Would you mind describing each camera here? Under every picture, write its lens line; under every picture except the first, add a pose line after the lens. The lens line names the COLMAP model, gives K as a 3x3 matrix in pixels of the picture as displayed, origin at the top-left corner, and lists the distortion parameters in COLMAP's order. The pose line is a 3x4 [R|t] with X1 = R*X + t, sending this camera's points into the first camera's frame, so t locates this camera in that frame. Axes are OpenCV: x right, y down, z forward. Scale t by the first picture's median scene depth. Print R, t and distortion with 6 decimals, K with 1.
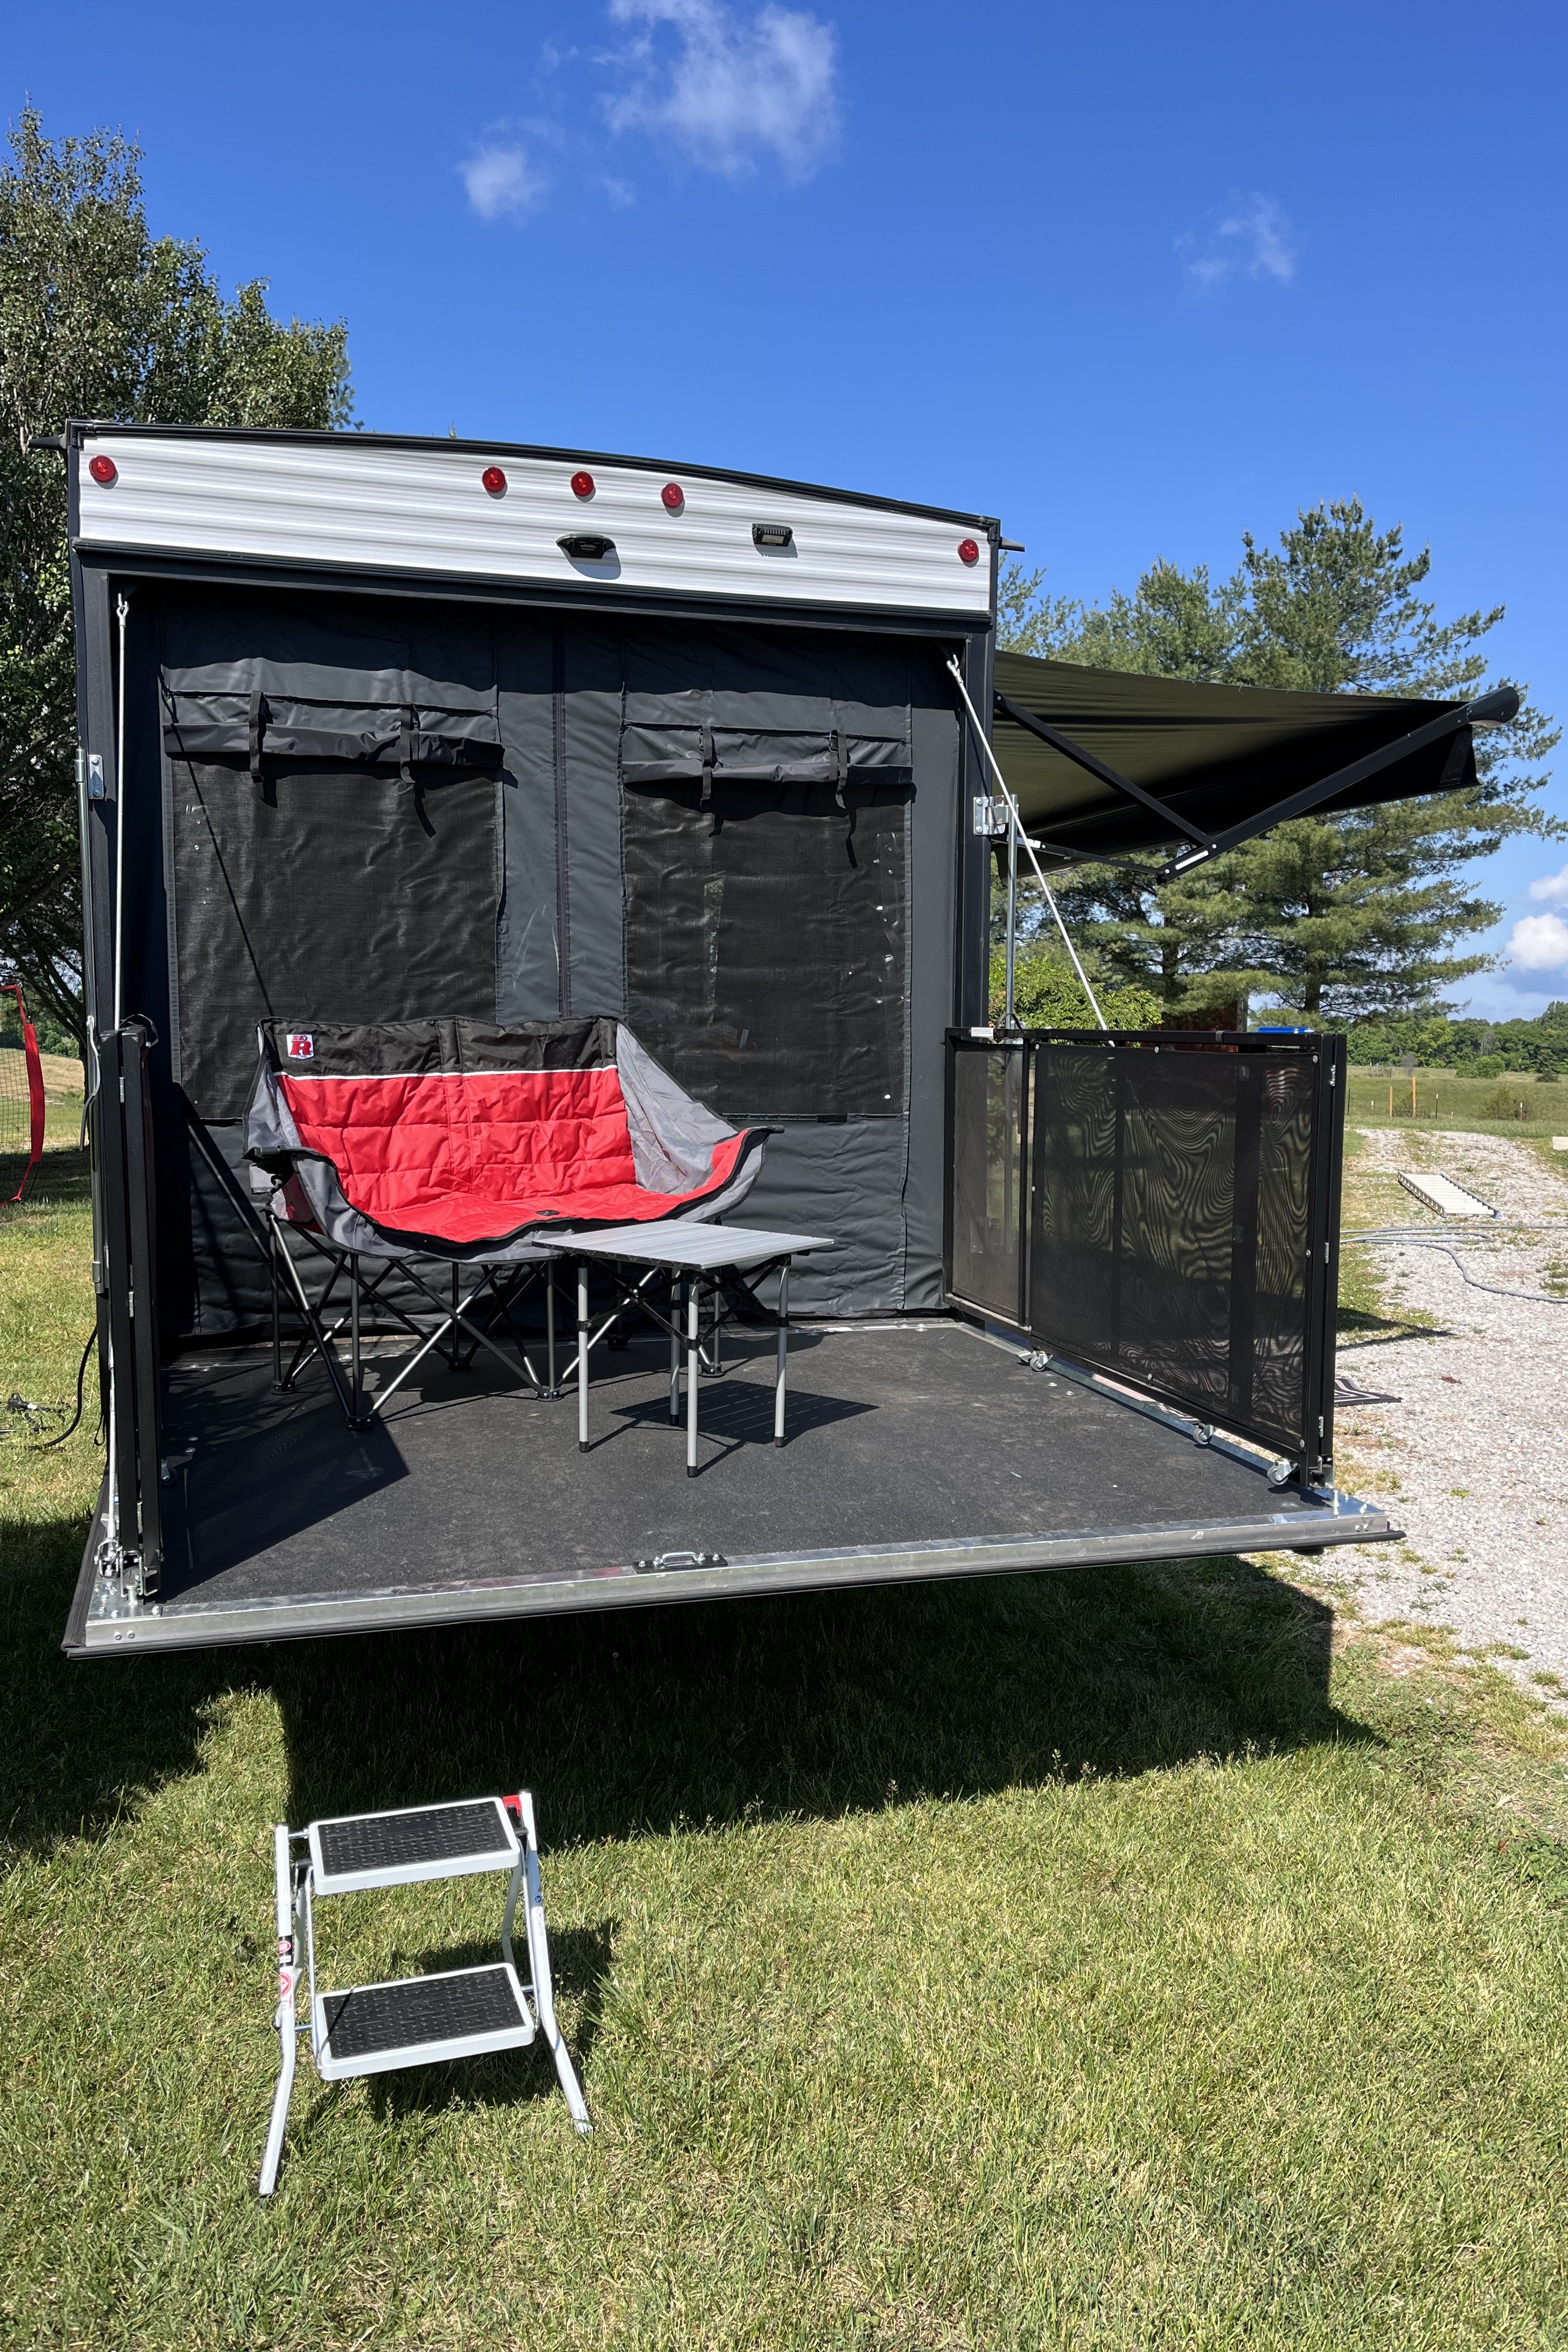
lens RADIAL K [[1759.0, 0, 791.5], [0, 1759.0, 1188.9], [0, 0, 1]] dist [0.094737, -0.132467]
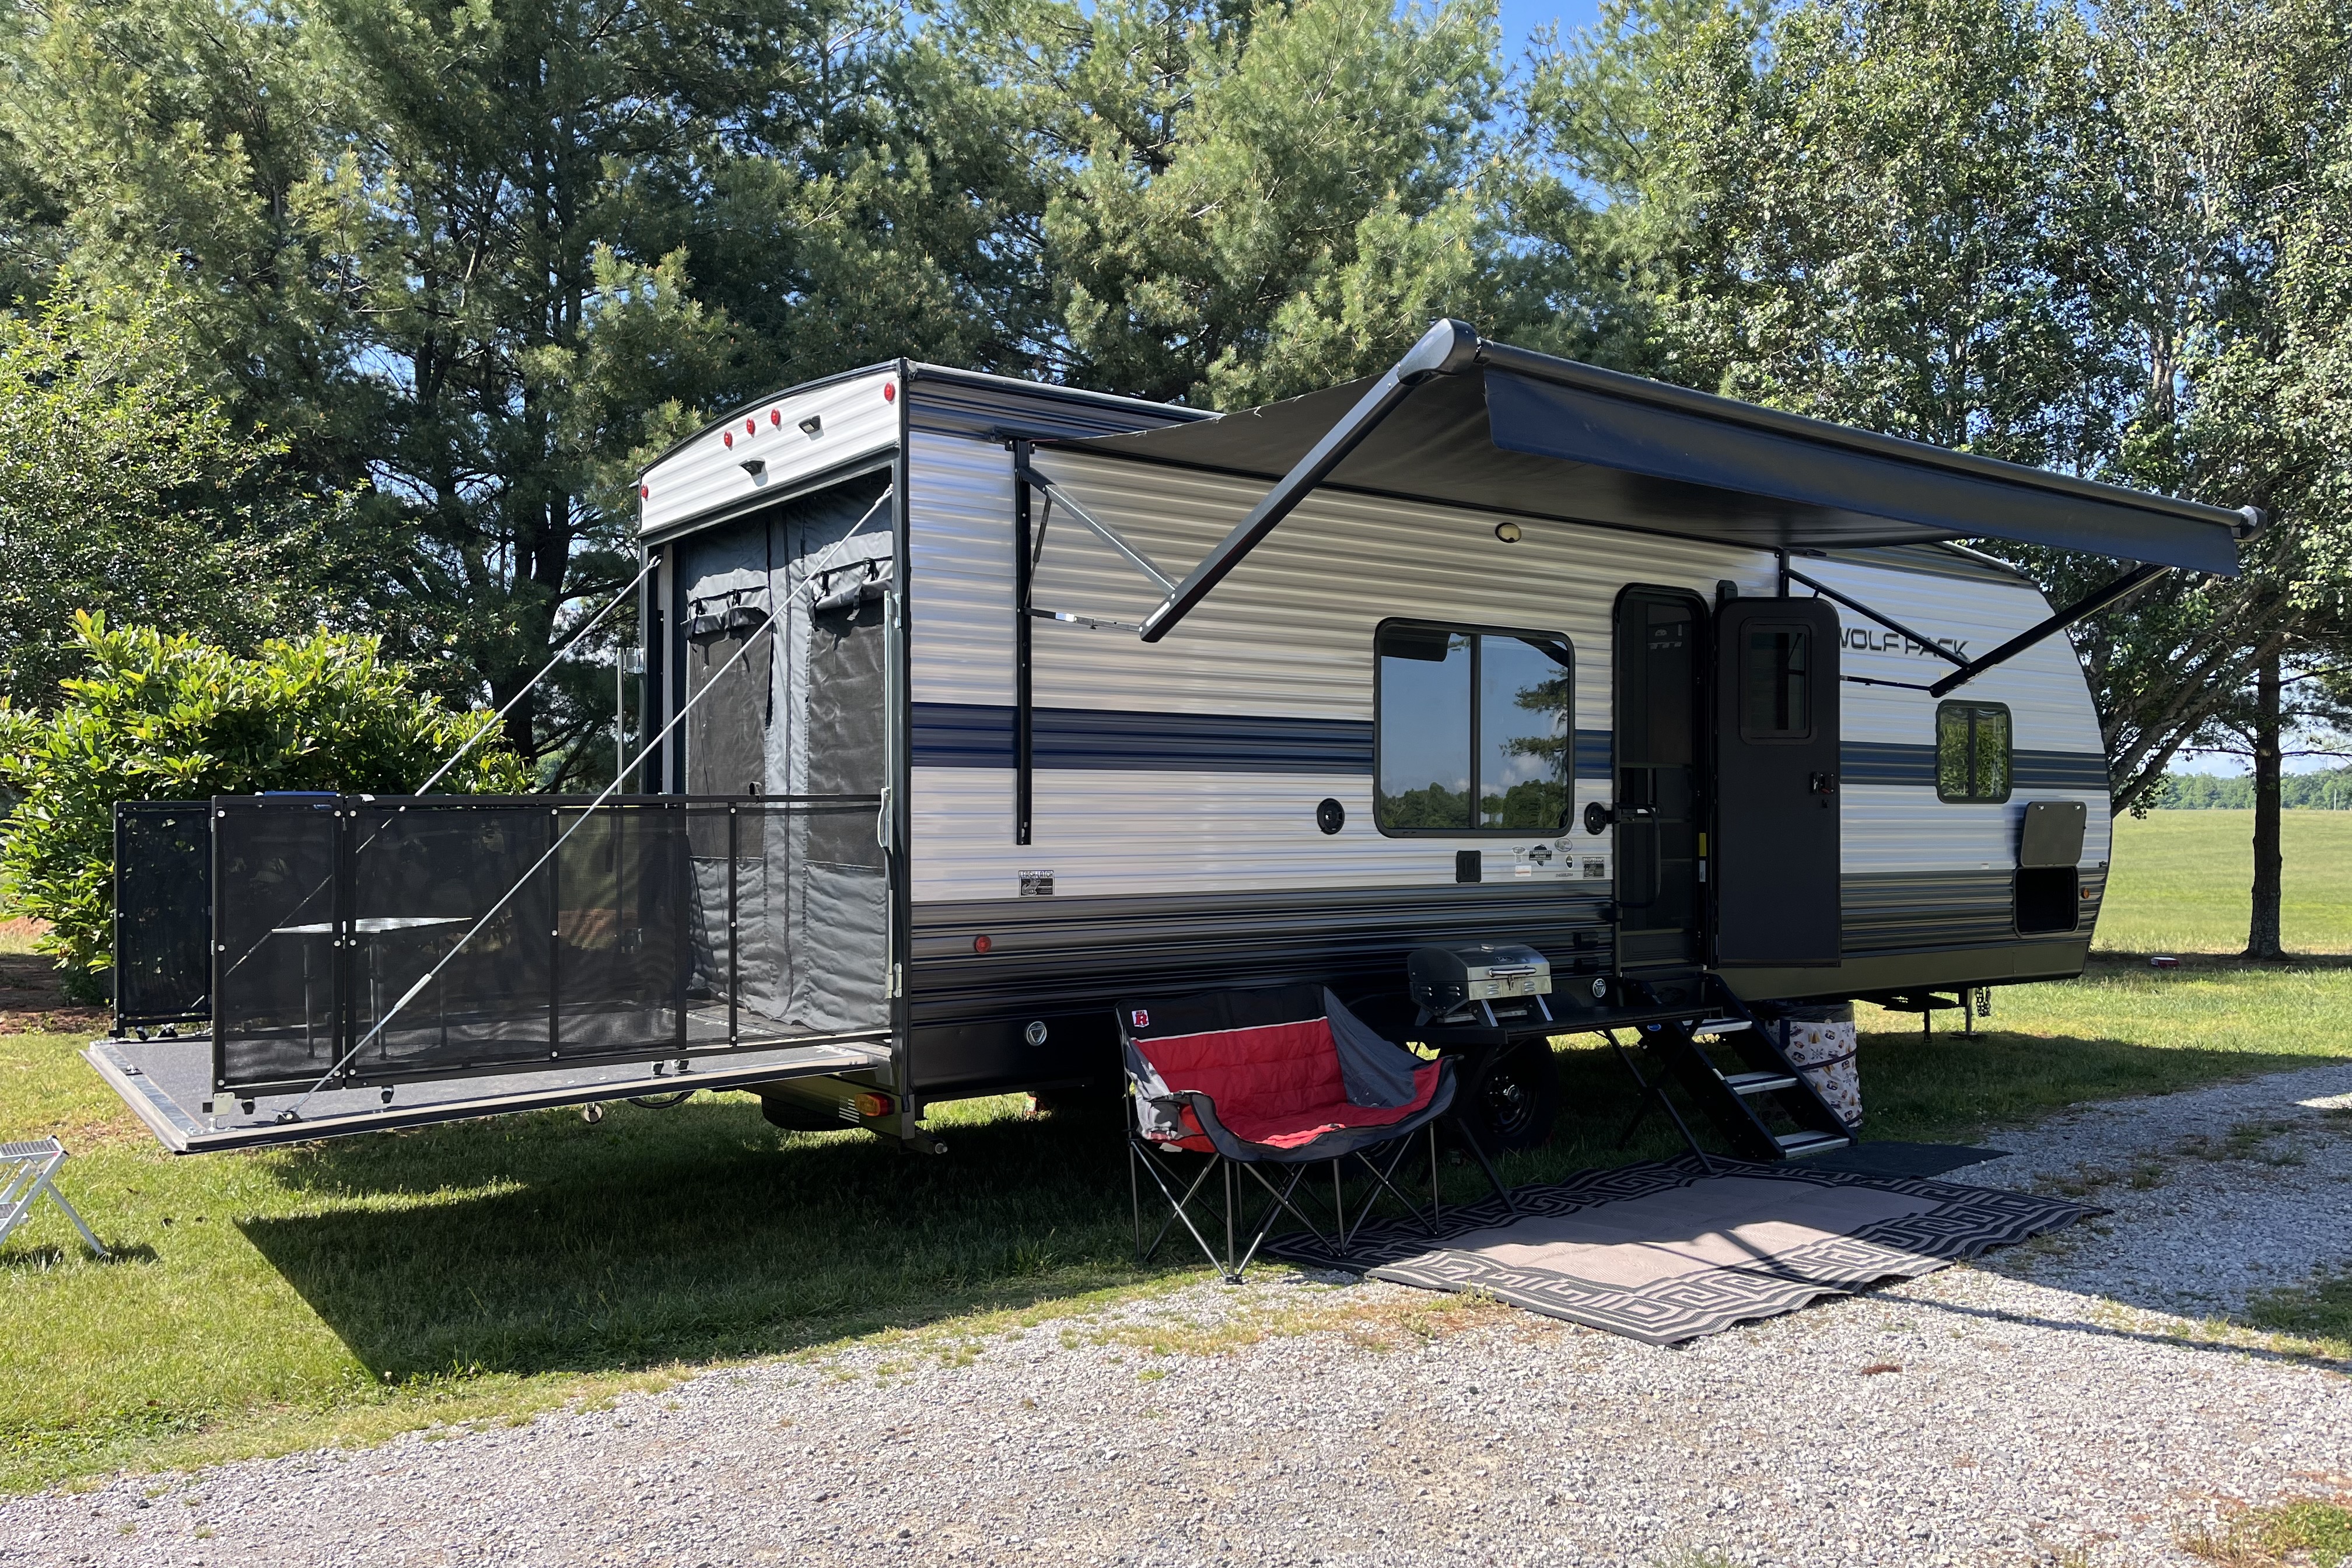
lens RADIAL K [[1759.0, 0, 1176.0], [0, 1759.0, 784.0], [0, 0, 1]] dist [0.094737, -0.132467]
pose [[0.331021, -0.022213, -0.943362, 1.344173], [-0.091403, 0.994267, -0.055484, -0.055570], [0.939186, 0.104593, 0.327093, 0.873136]]
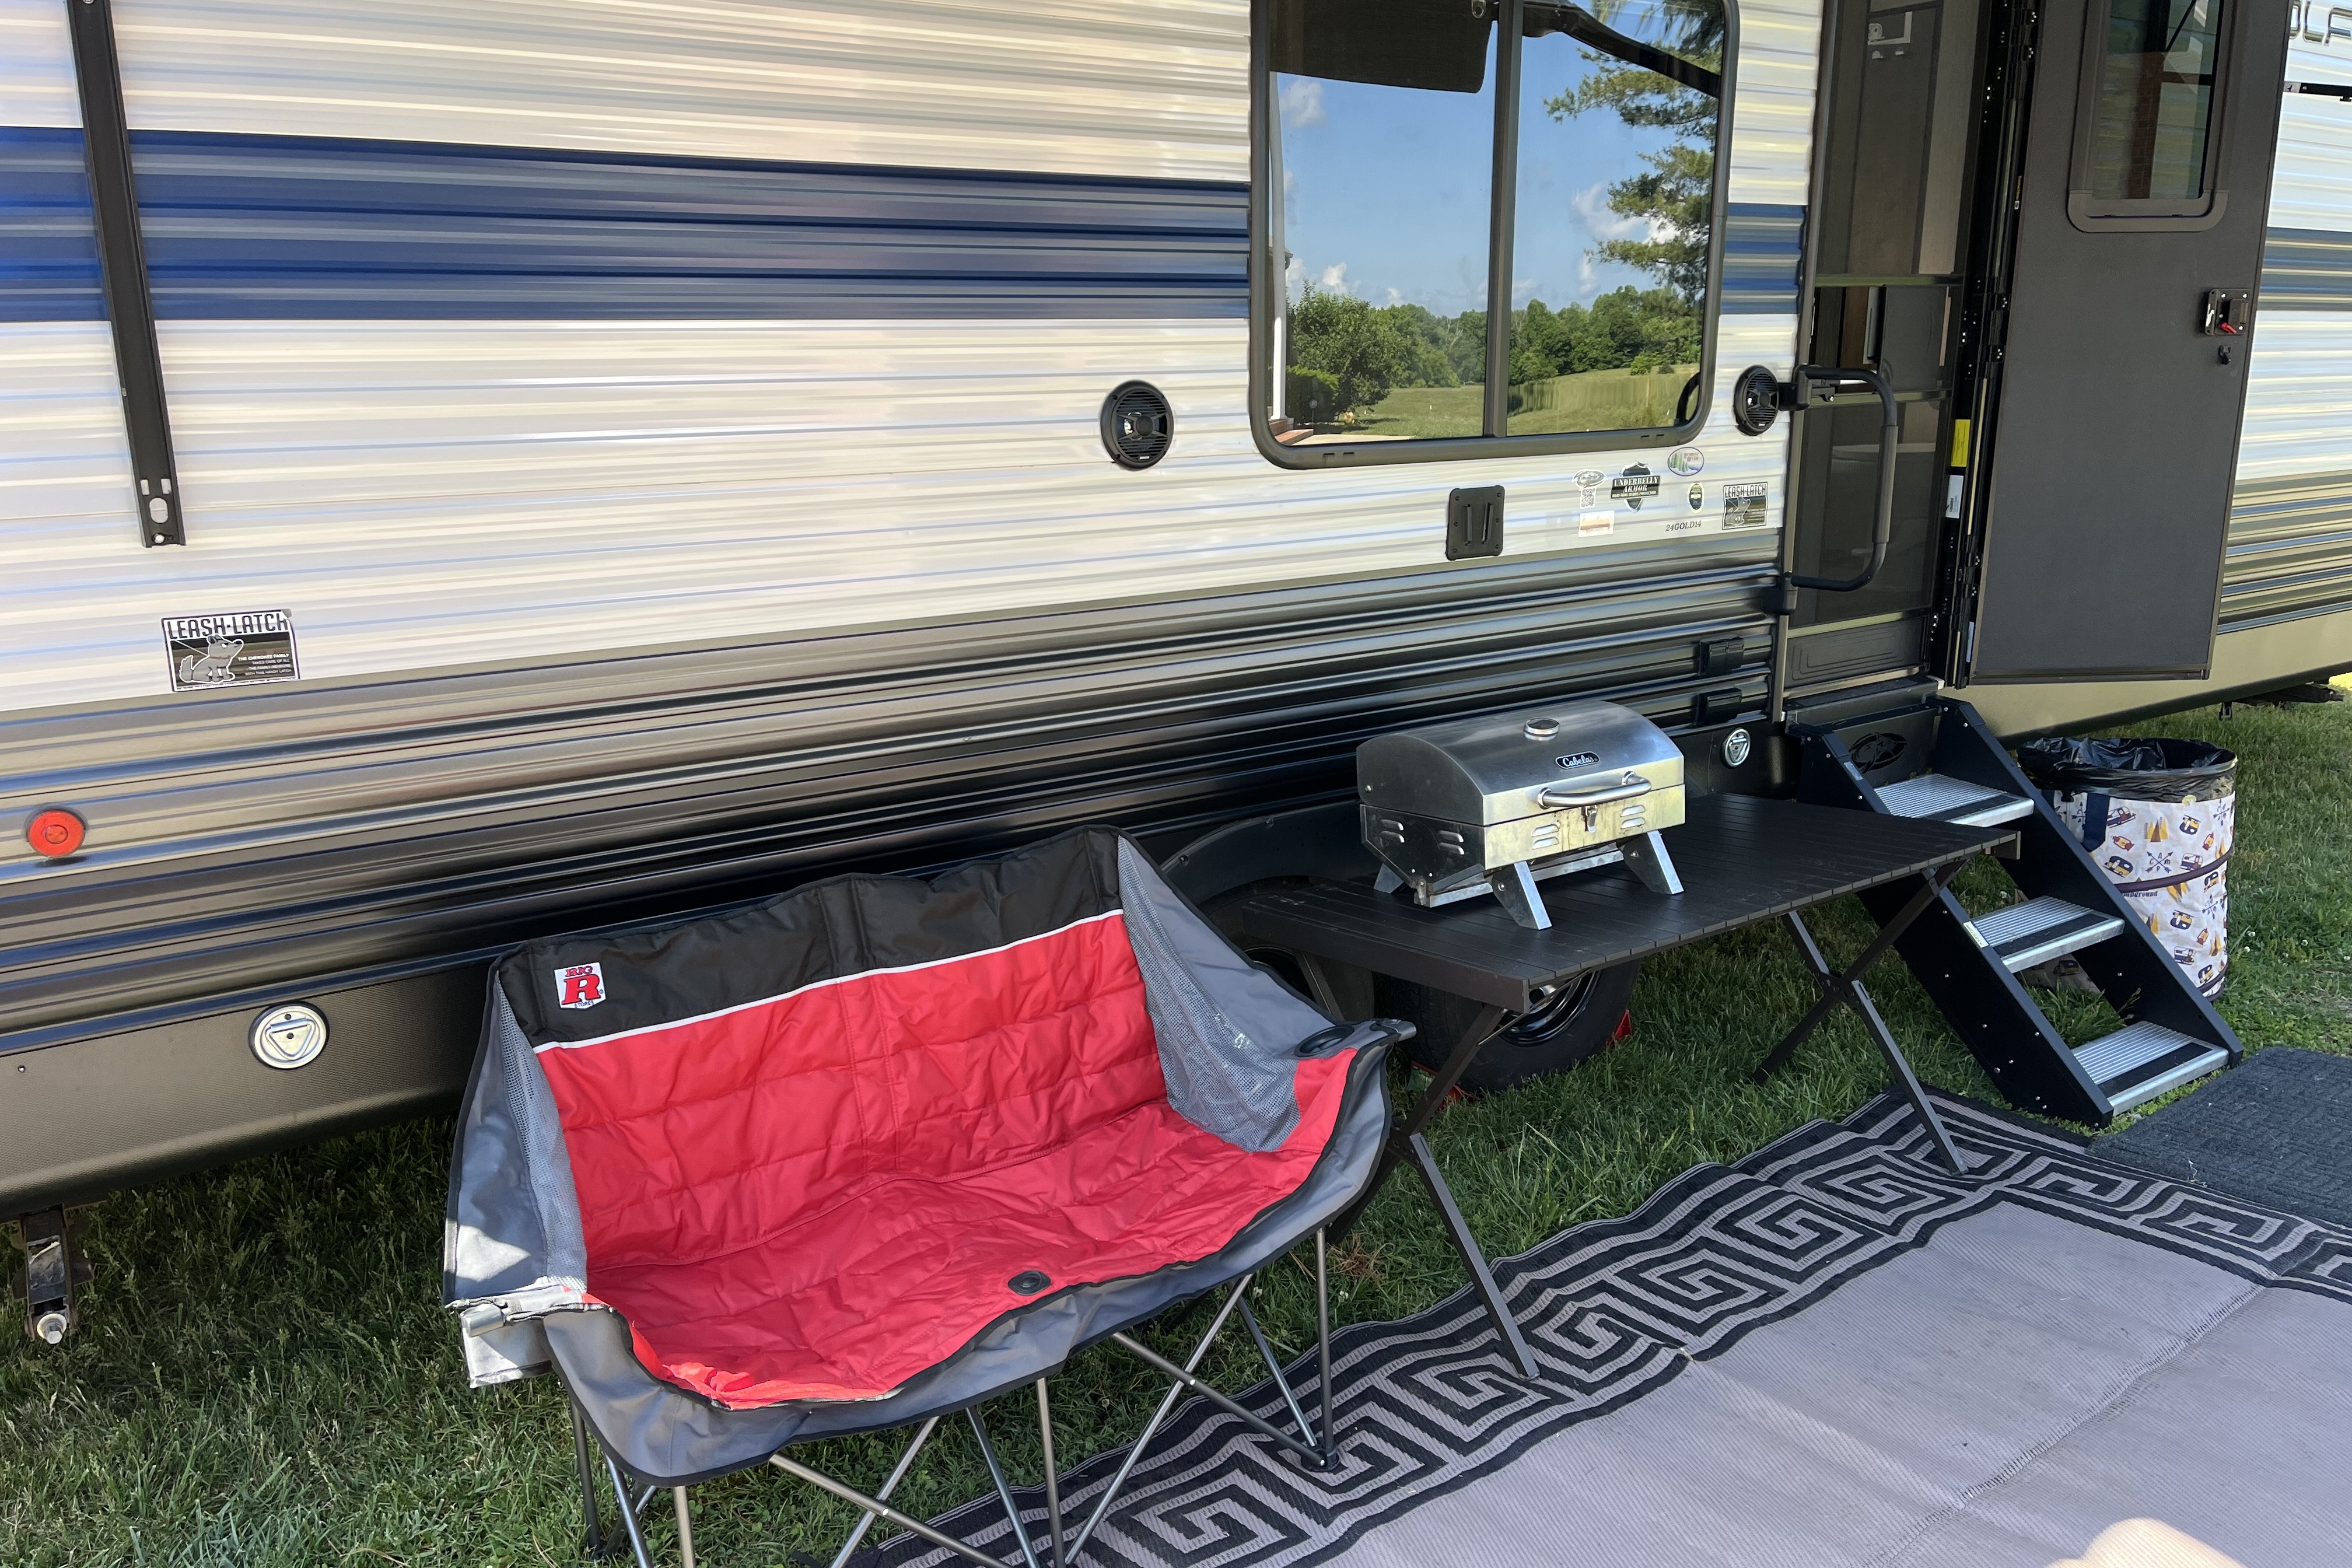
lens RADIAL K [[1759.0, 0, 1176.0], [0, 1759.0, 784.0], [0, 0, 1]] dist [0.094737, -0.132467]
pose [[0.294237, 0.221948, -0.929604, 0.907030], [-0.079860, 0.974969, 0.207502, -0.099019], [0.952390, 0.013183, 0.304597, 1.128314]]
